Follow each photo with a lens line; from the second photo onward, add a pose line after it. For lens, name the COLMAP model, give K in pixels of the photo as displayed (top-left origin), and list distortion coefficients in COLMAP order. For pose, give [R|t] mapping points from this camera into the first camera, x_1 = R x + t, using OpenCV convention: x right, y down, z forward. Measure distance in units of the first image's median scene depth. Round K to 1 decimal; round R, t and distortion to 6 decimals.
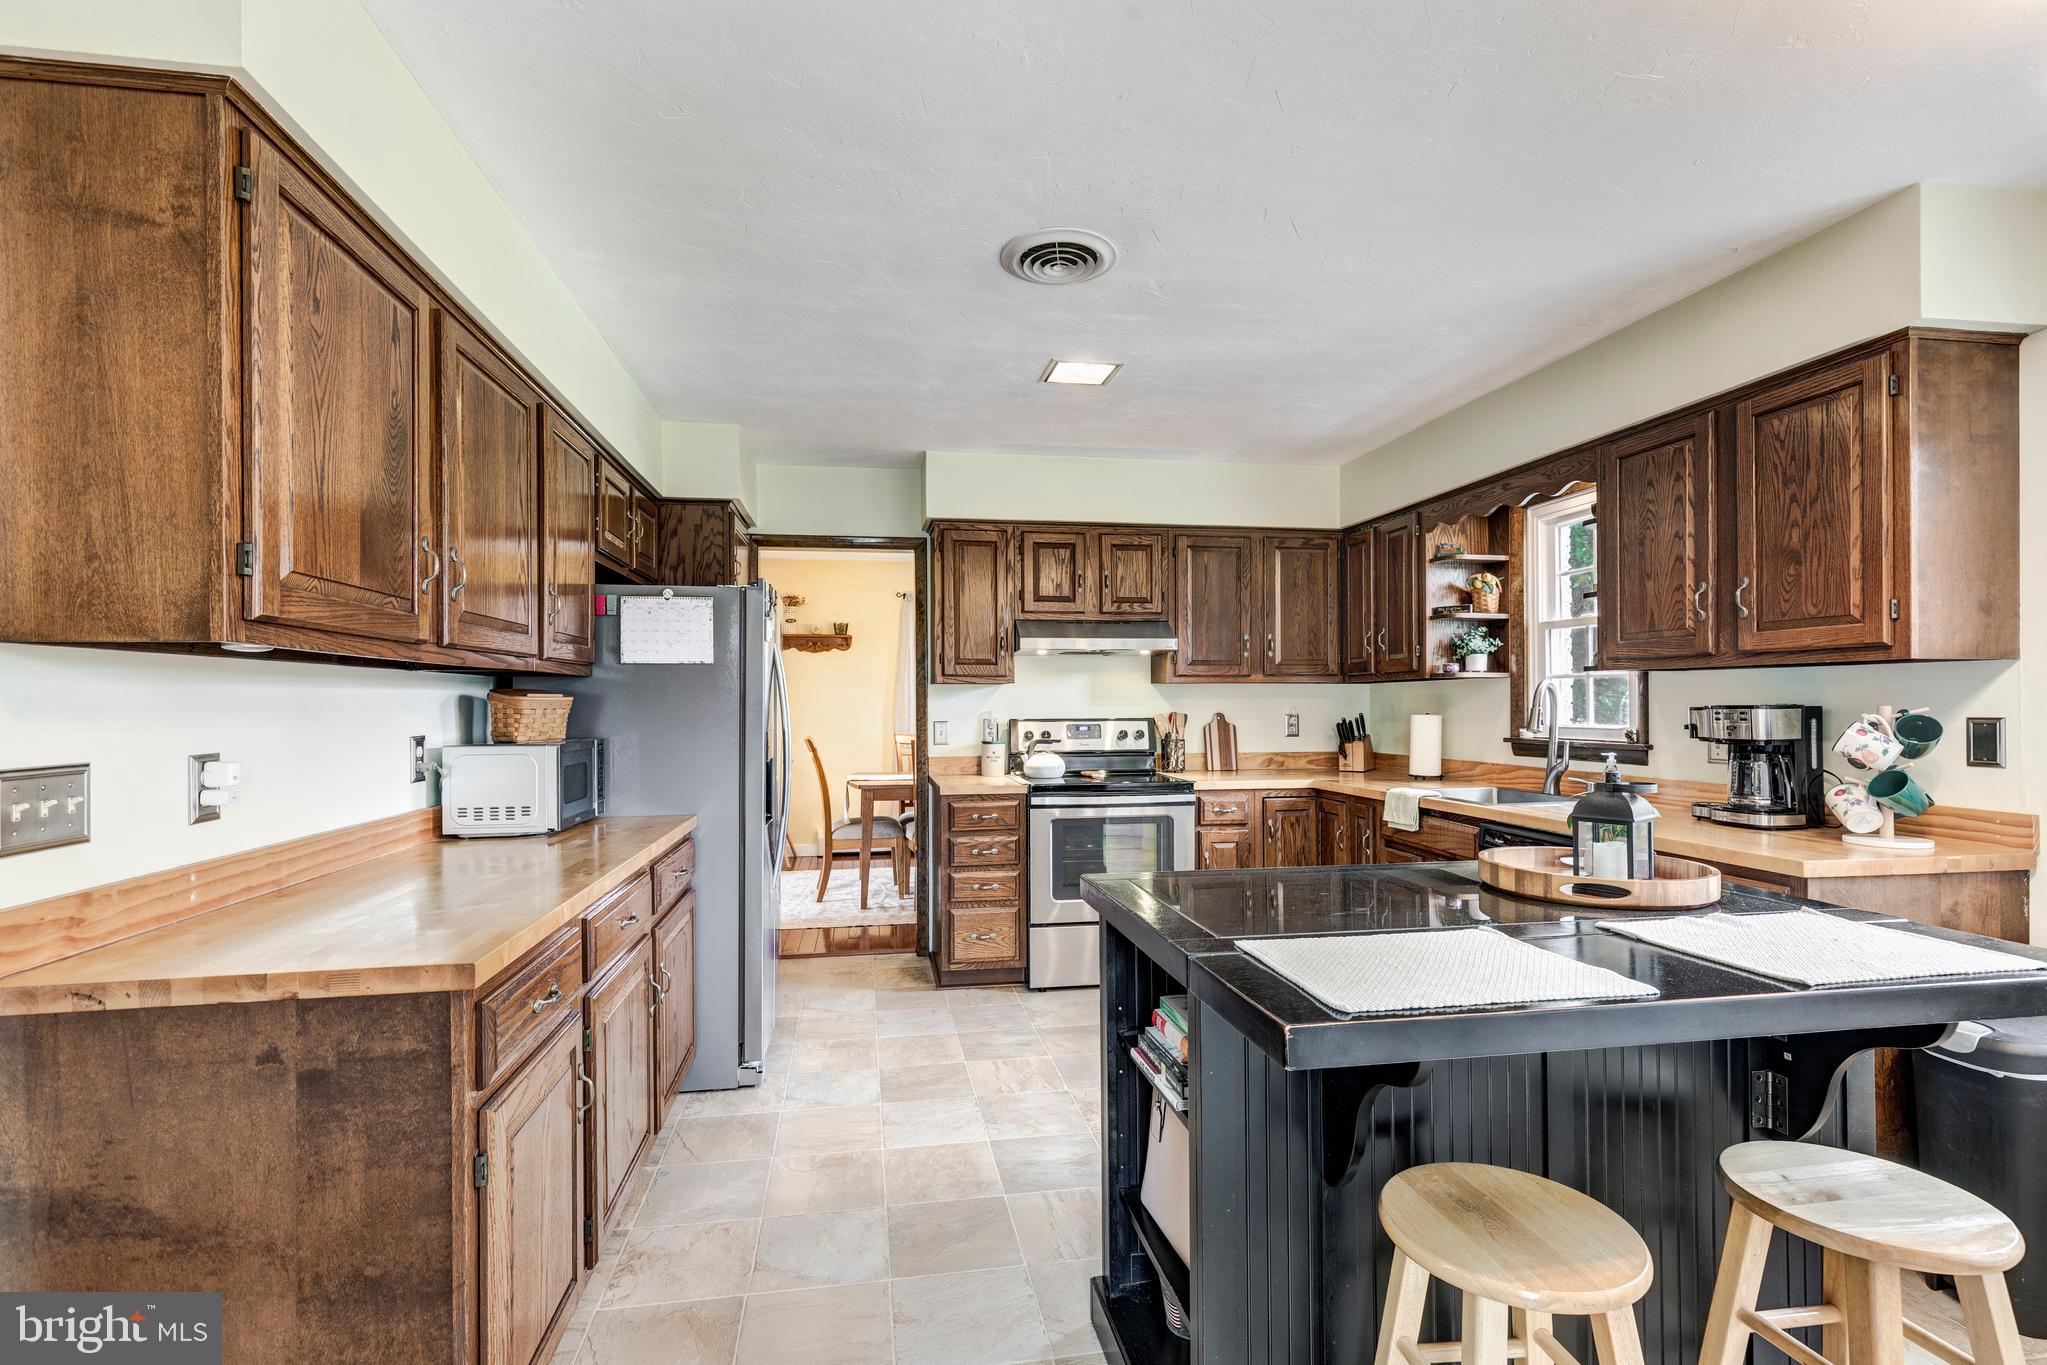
lens RADIAL K [[933.3, 0, 1009.6], [0, 933.3, 691.0], [0, 0, 1]] dist [0.005719, -0.002549]
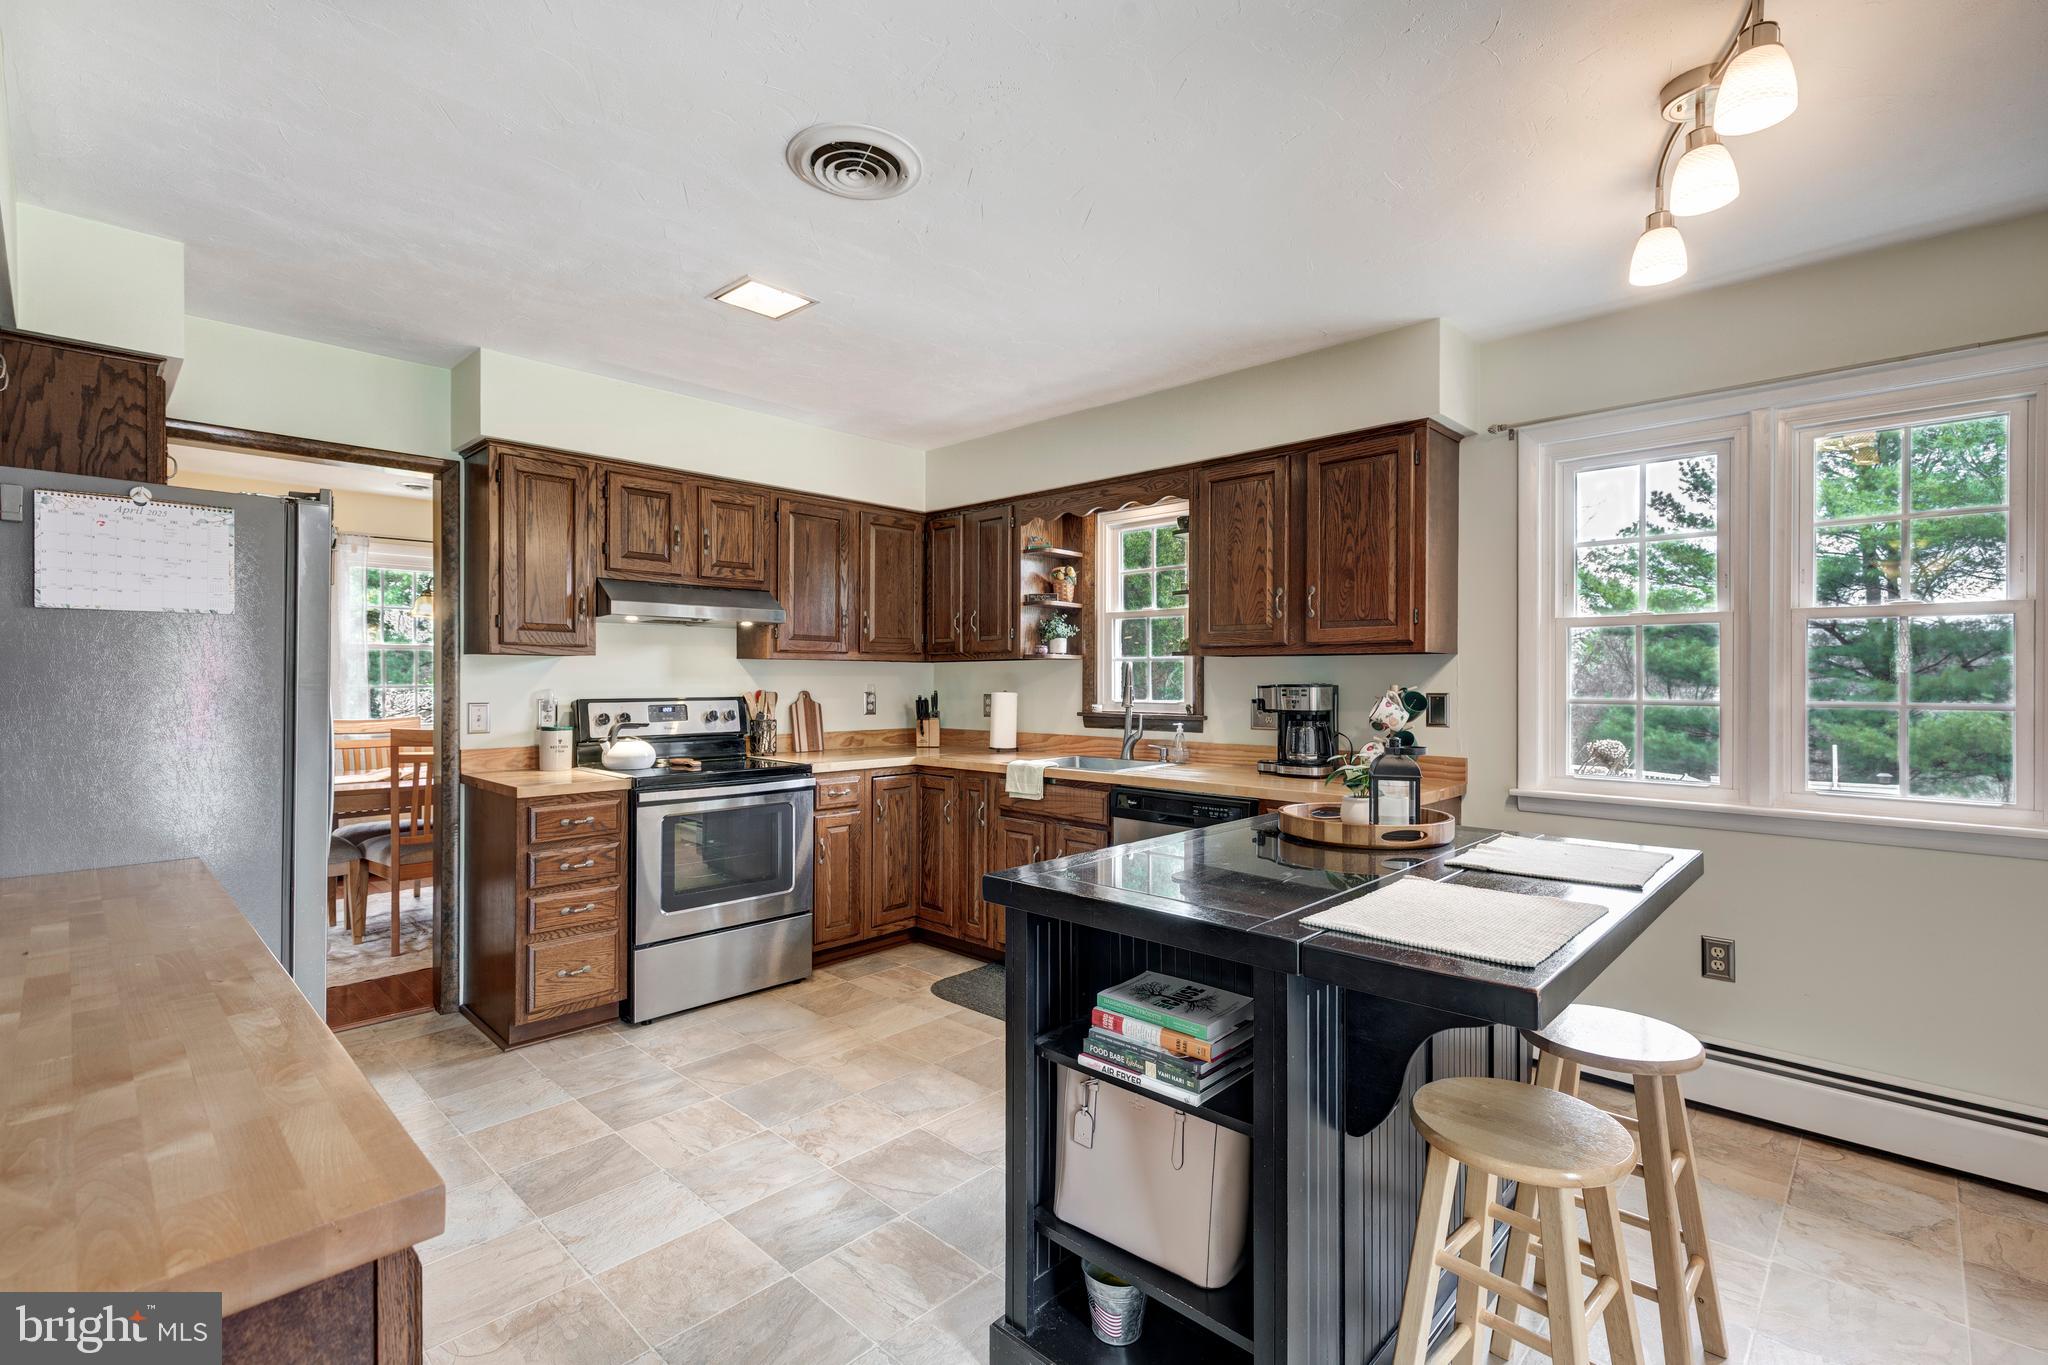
lens RADIAL K [[933.8, 0, 1017.0], [0, 933.8, 669.9], [0, 0, 1]] dist [0.005719, -0.002549]
pose [[0.796396, 0.011396, 0.604668, -0.213411], [-0.012260, 0.999921, -0.002697, 0.002316], [-0.604651, -0.005265, 0.796473, 0.134631]]
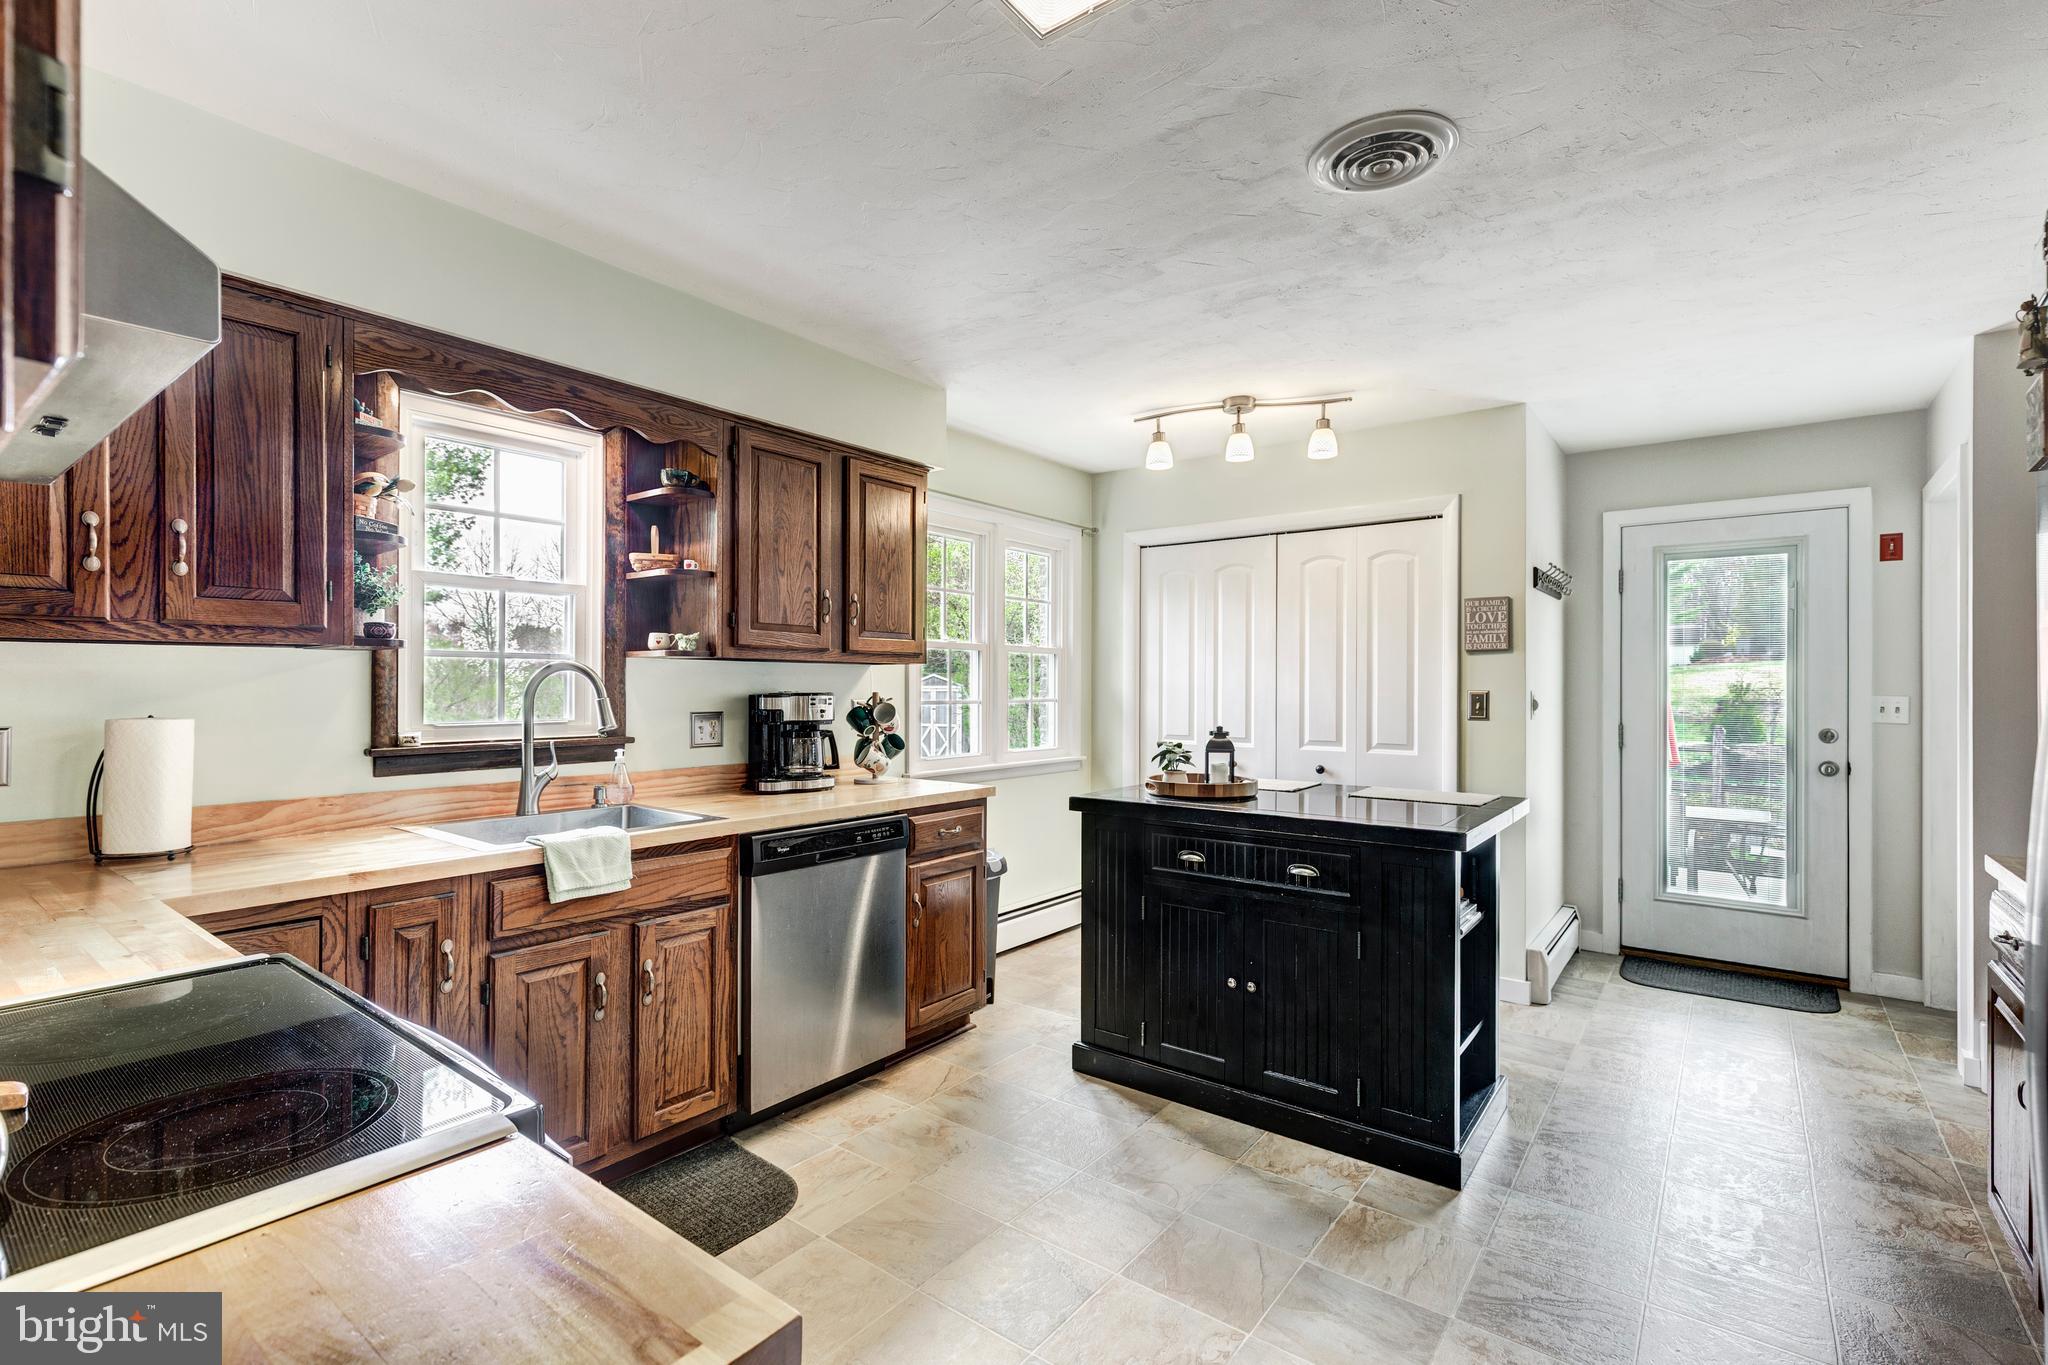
lens RADIAL K [[933.8, 0, 1017.9], [0, 933.8, 682.3], [0, 0, 1]] dist [0.005719, -0.002549]
pose [[-0.683874, 0.004215, 0.729588, -0.200266], [-0.009764, 0.999841, -0.014929, 0.011415], [-0.729535, -0.017334, -0.683724, 1.090112]]
